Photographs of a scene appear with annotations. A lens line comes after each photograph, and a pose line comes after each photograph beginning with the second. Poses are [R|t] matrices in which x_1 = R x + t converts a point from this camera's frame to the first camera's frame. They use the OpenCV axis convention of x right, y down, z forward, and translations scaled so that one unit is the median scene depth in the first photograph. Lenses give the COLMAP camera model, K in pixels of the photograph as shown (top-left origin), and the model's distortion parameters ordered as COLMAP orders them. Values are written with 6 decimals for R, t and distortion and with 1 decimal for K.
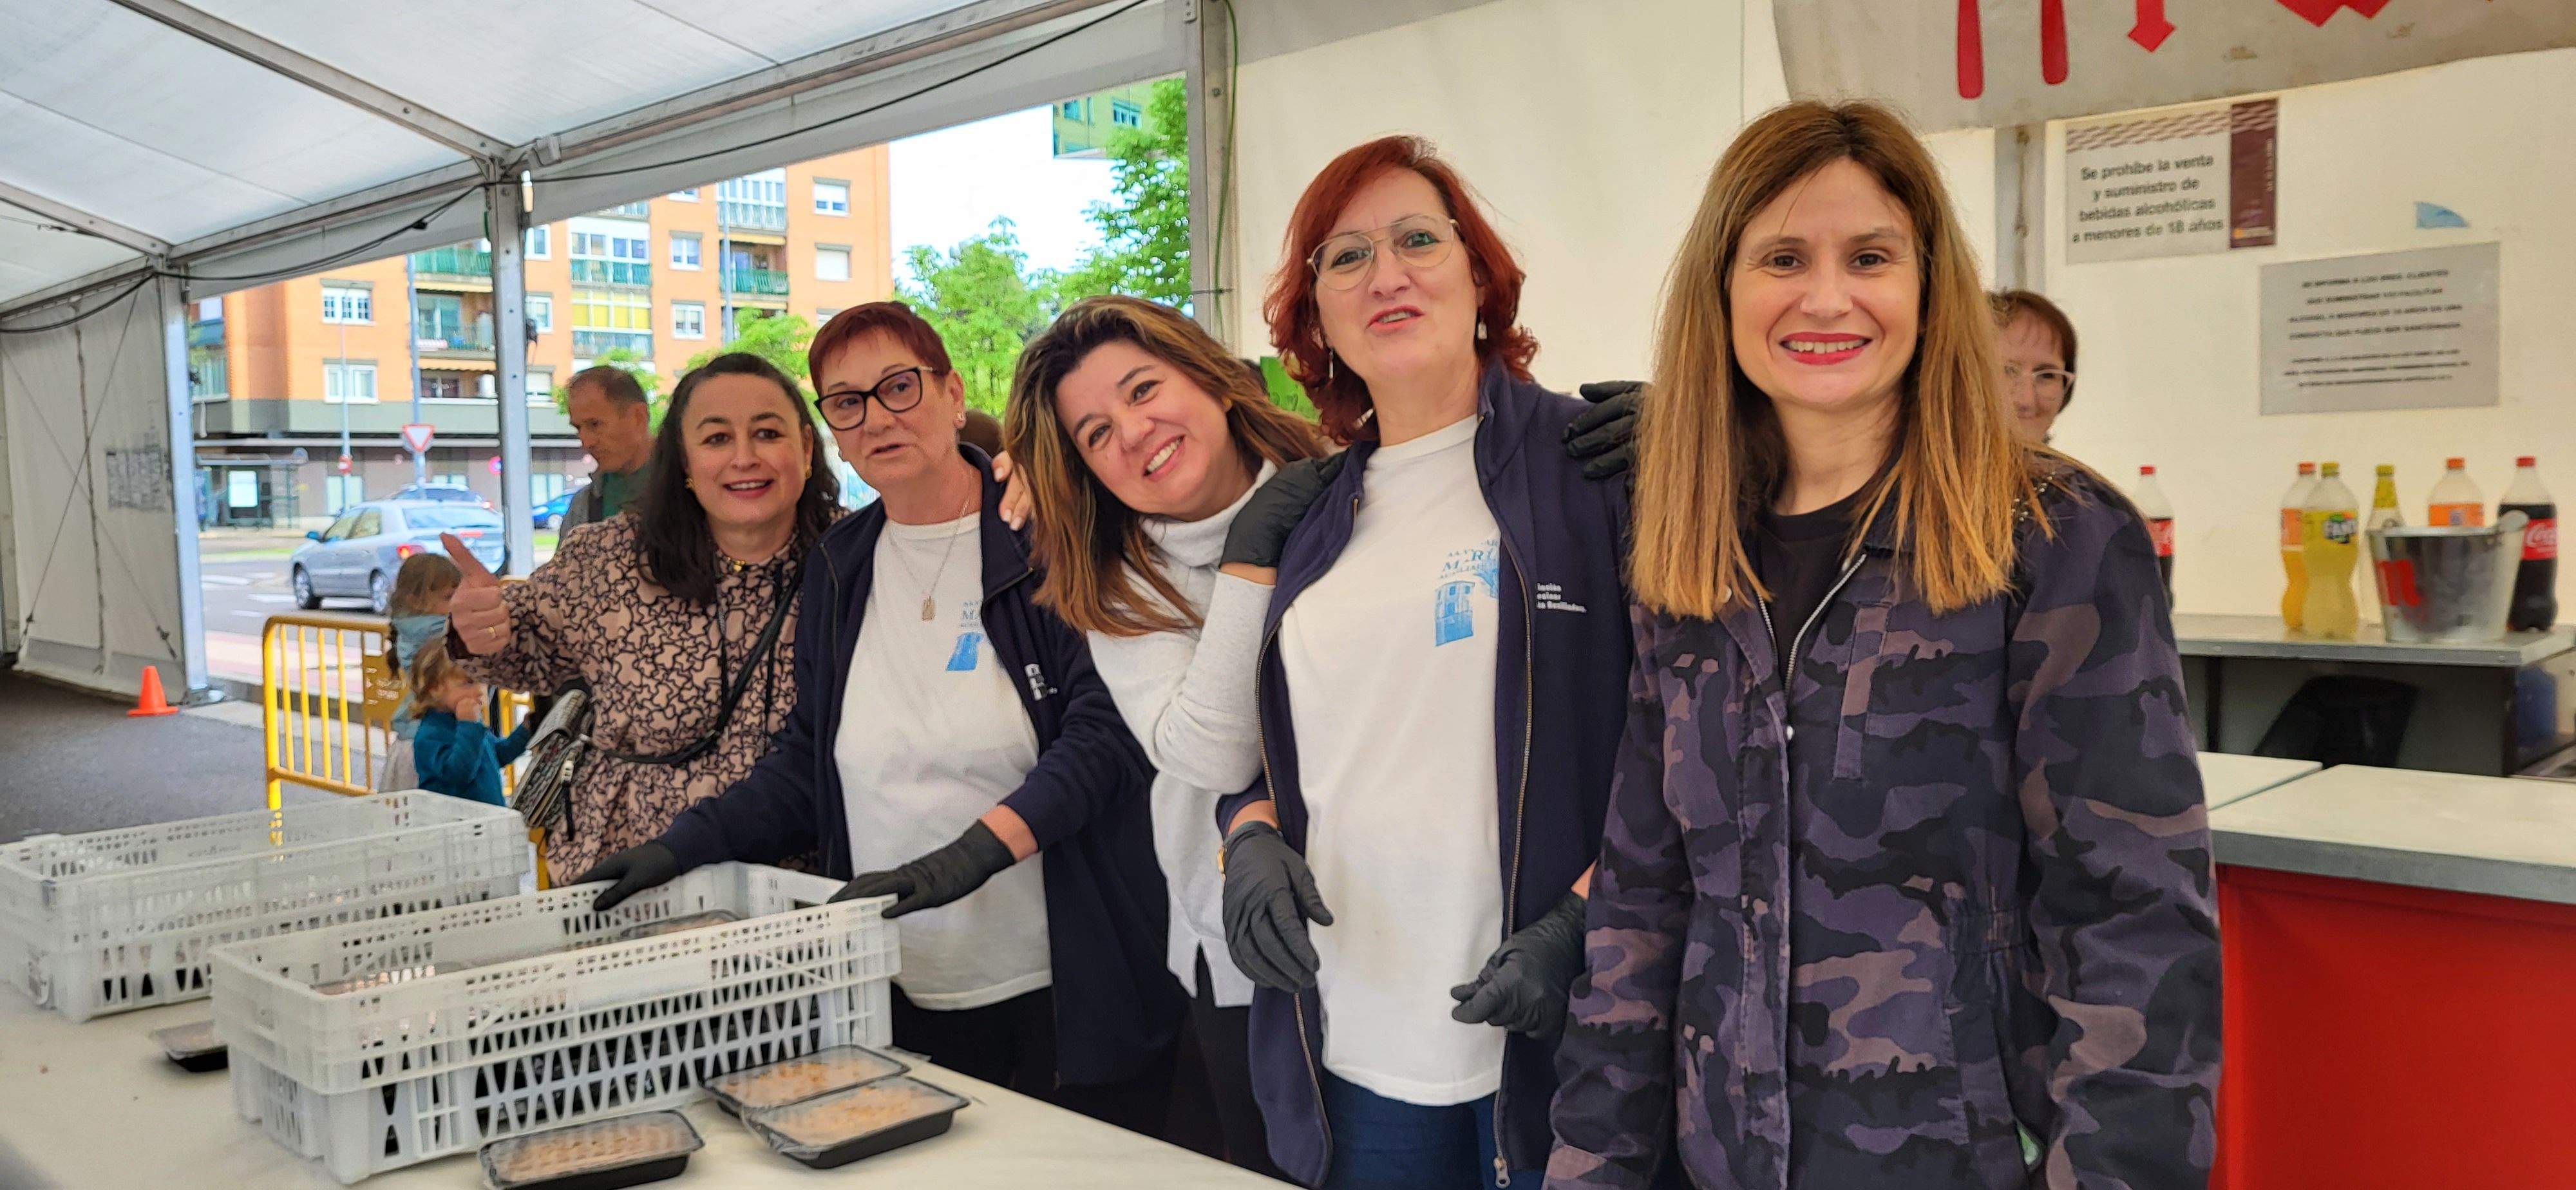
lens RADIAL K [[1940.7, 0, 1319.0], [0, 1940.7, 602.8], [0, 0, 1]] dist [0.043641, -0.036194]
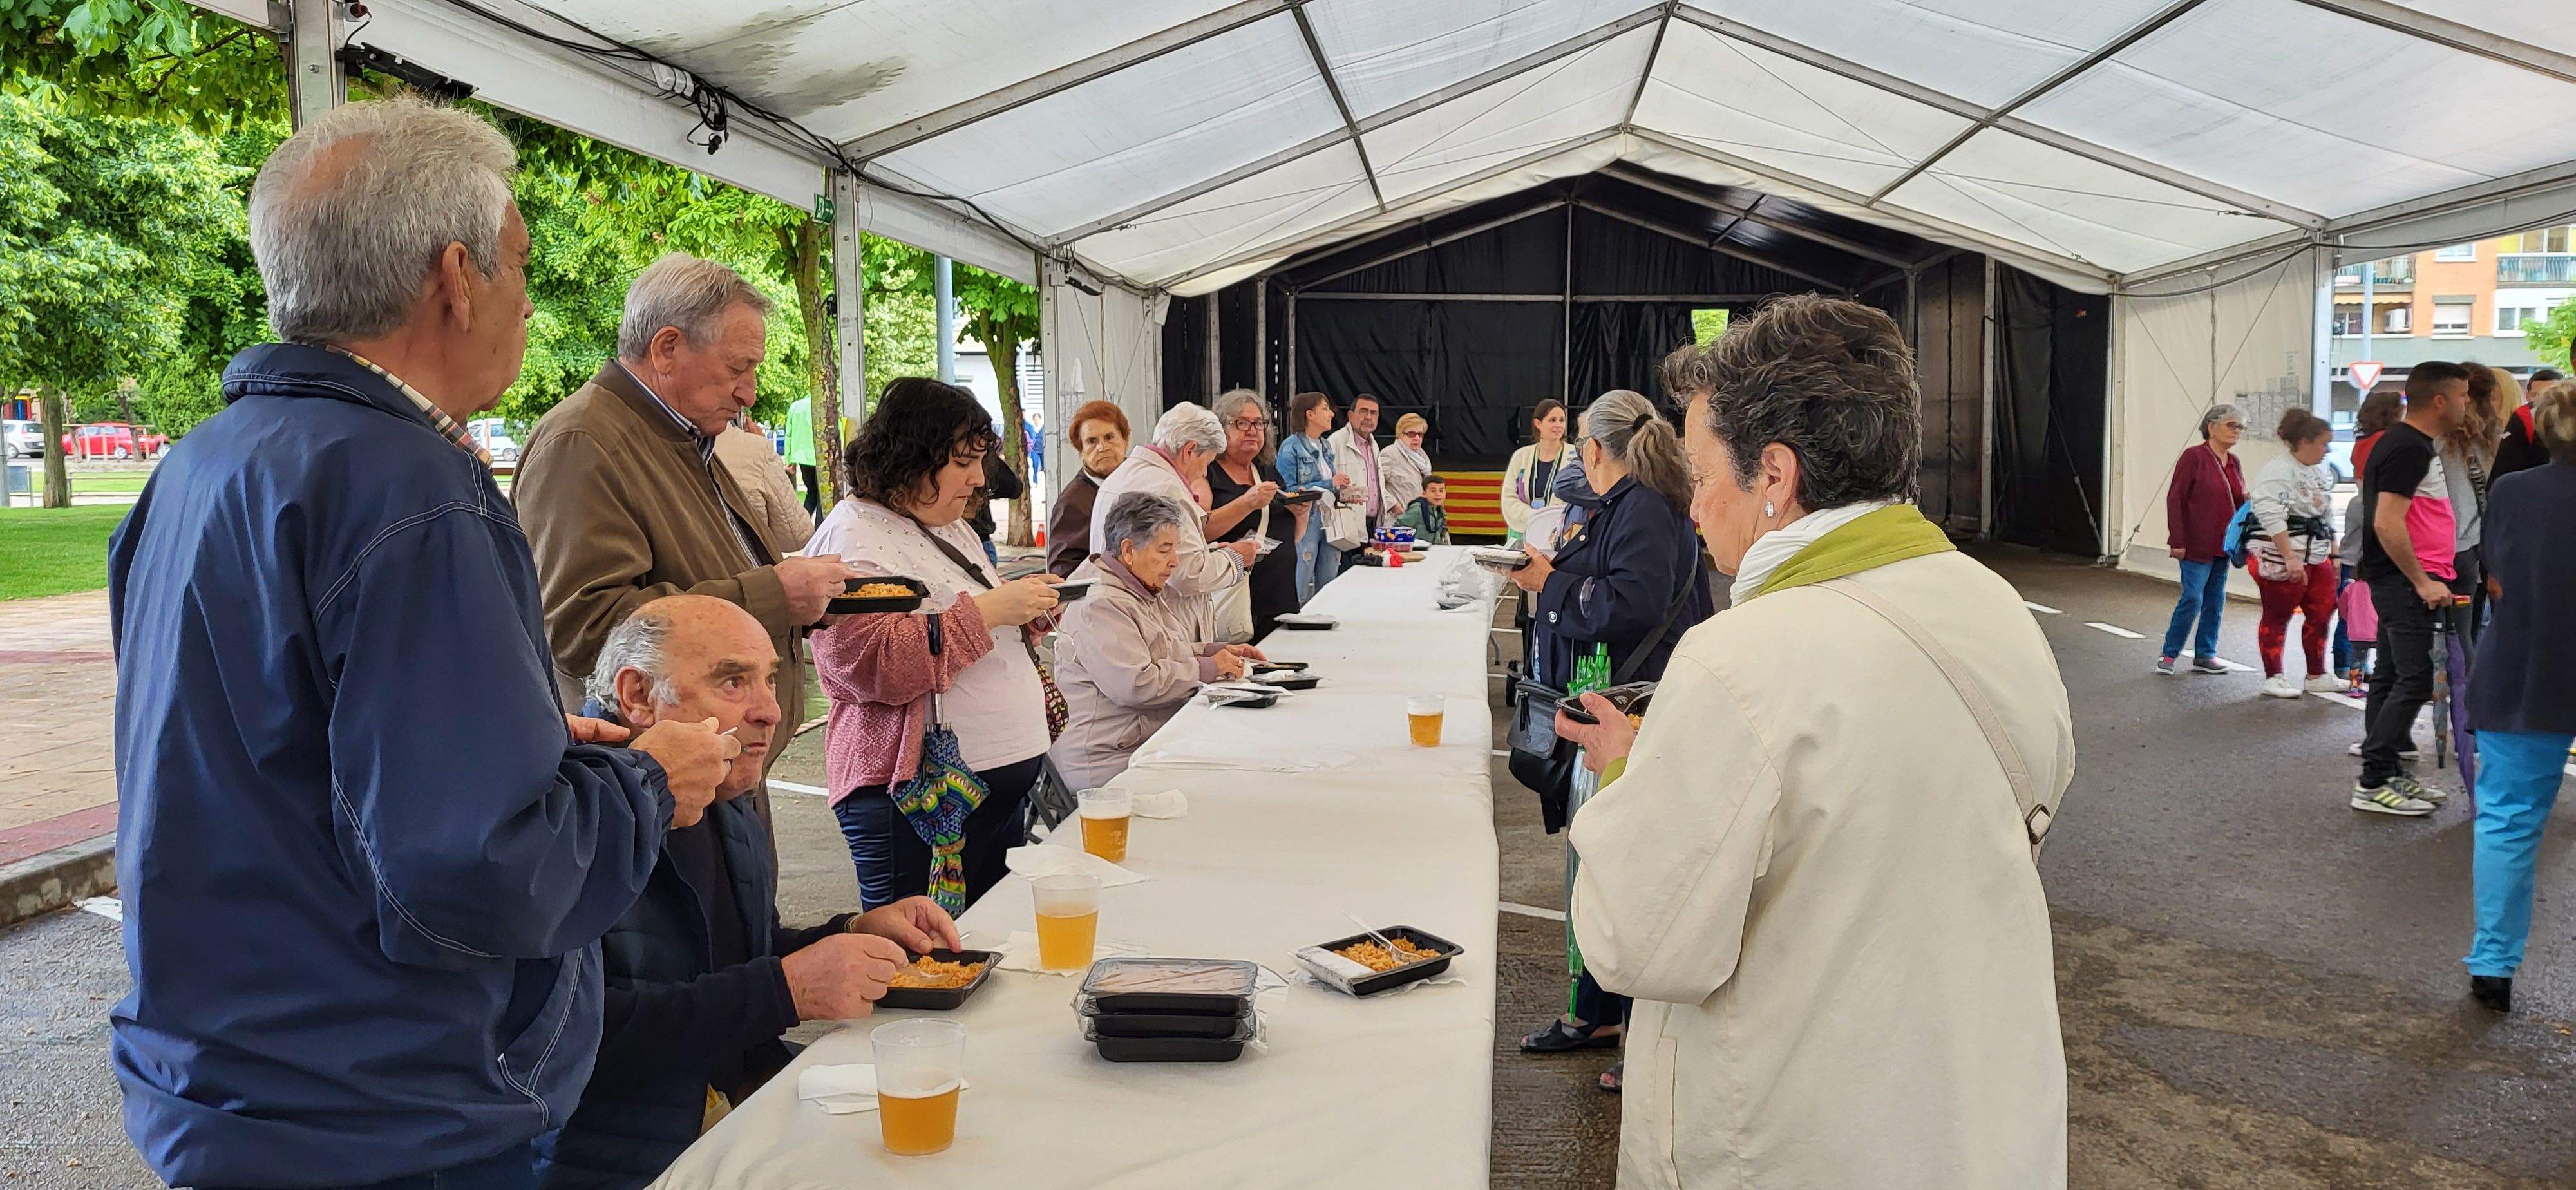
lens RADIAL K [[1940.7, 0, 1282.7], [0, 1940.7, 592.4], [0, 0, 1]] dist [0.043641, -0.036194]
pose [[0.623254, 0.080349, -0.777881, -0.050397], [-0.059883, 0.996691, 0.054971, 0.022725], [0.779723, 0.012321, 0.626003, -0.339663]]
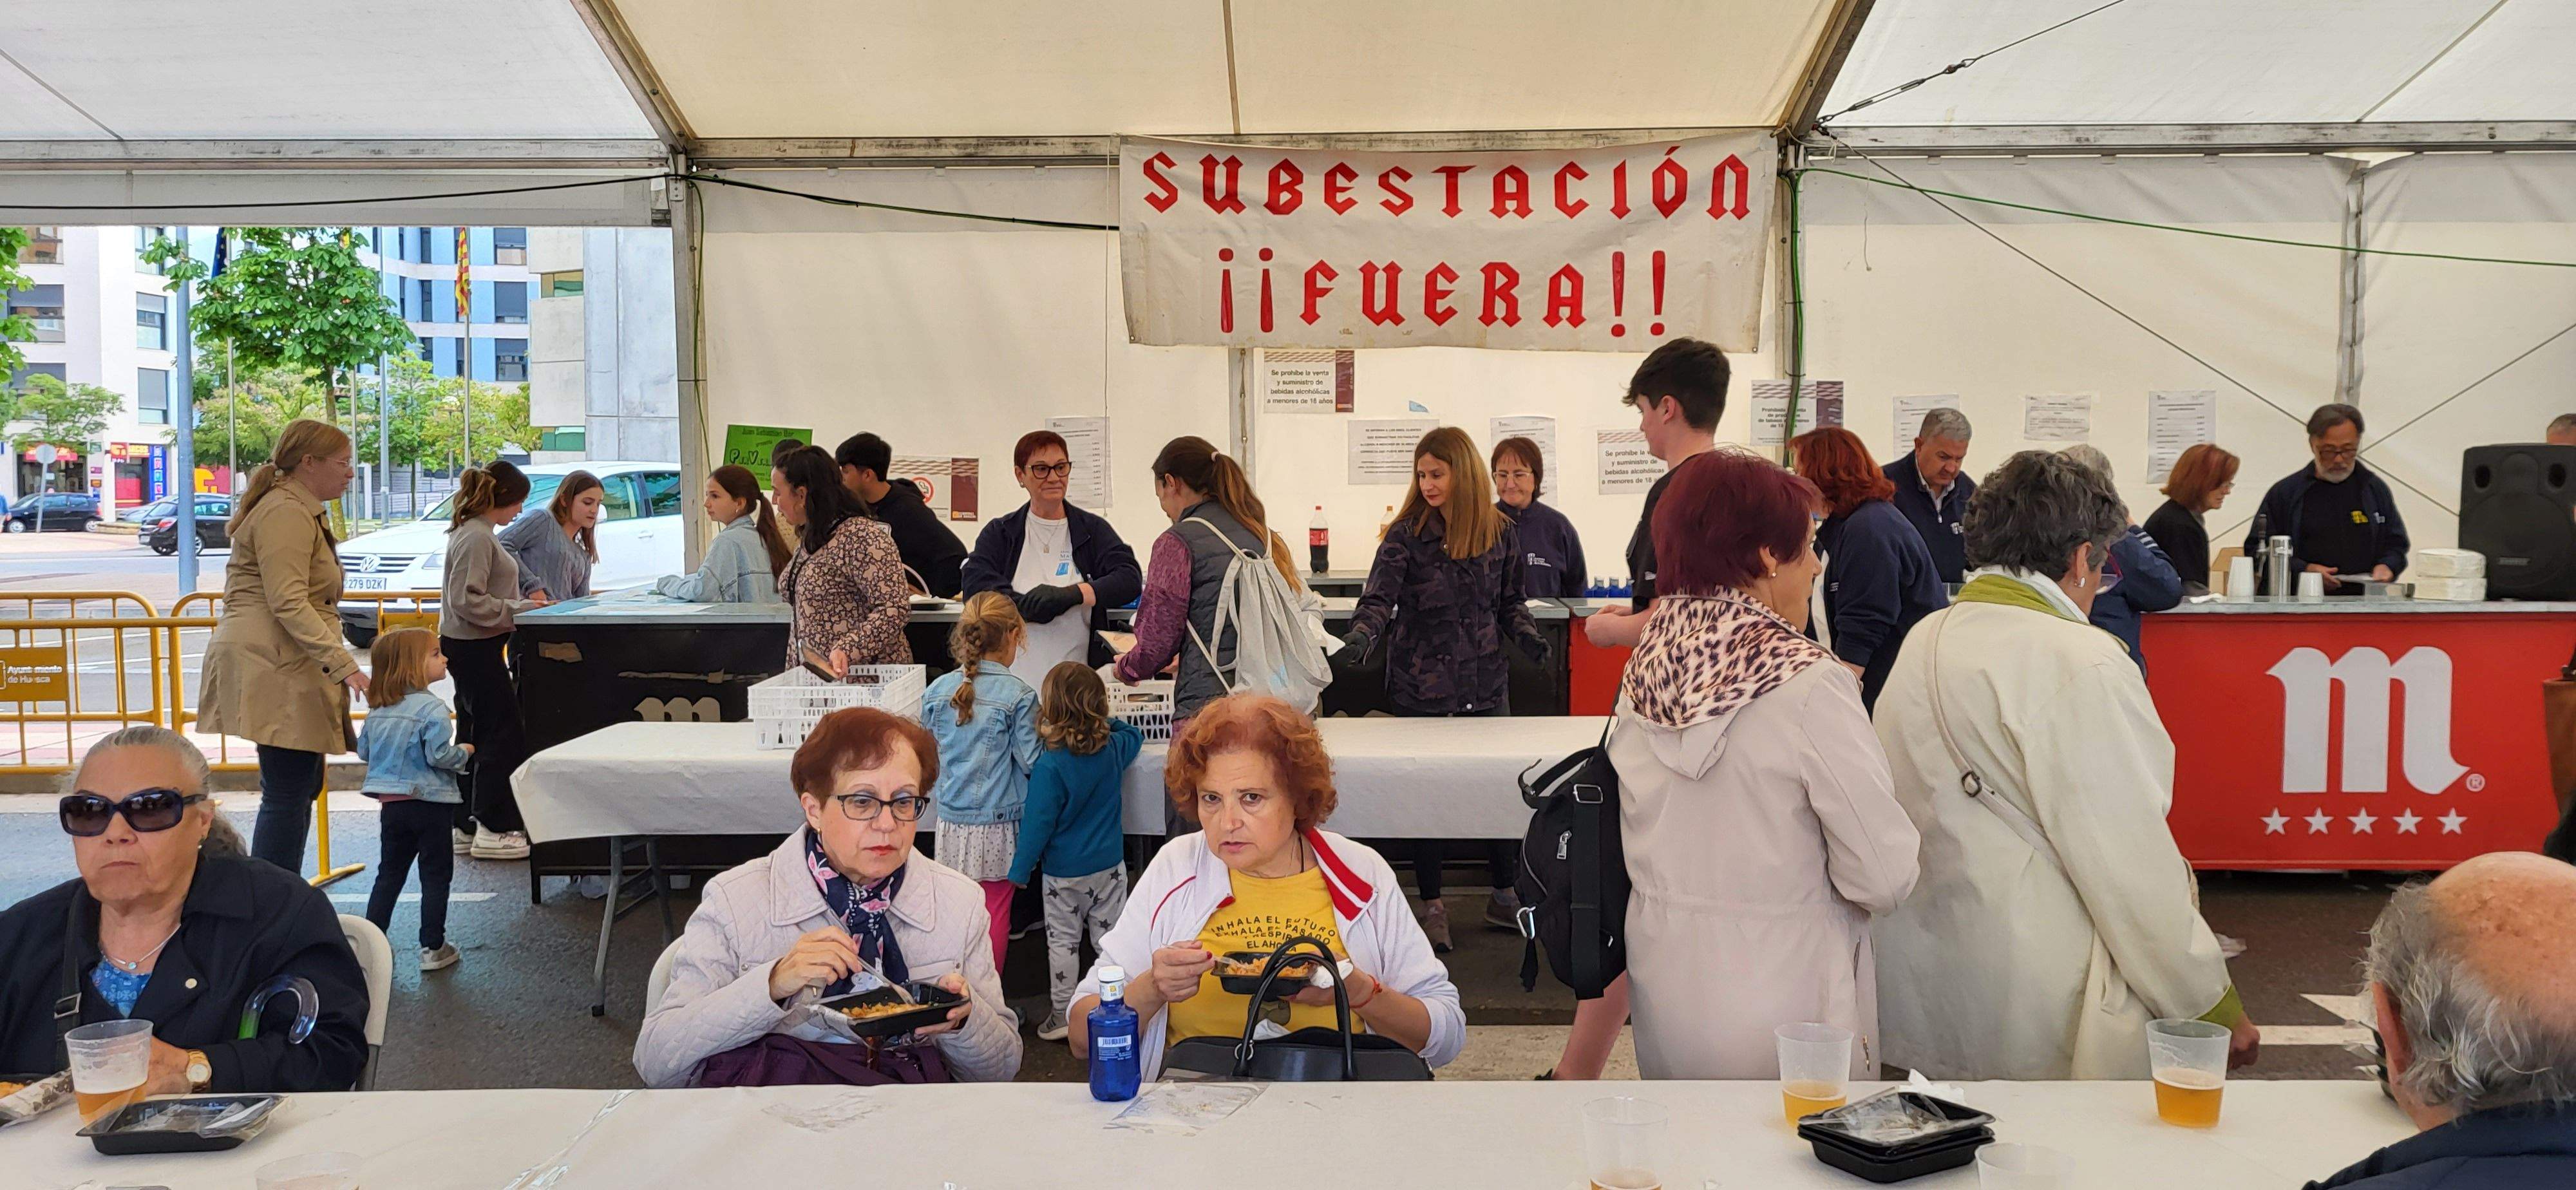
lens RADIAL K [[1940.7, 0, 1286.0], [0, 1940.7, 569.9], [0, 0, 1]] dist [0.043641, -0.036194]
pose [[0.717308, -0.011788, 0.696656, -0.497408], [0.032751, 0.999322, -0.016813, 0.017393], [-0.695986, 0.034876, 0.717208, -0.251500]]
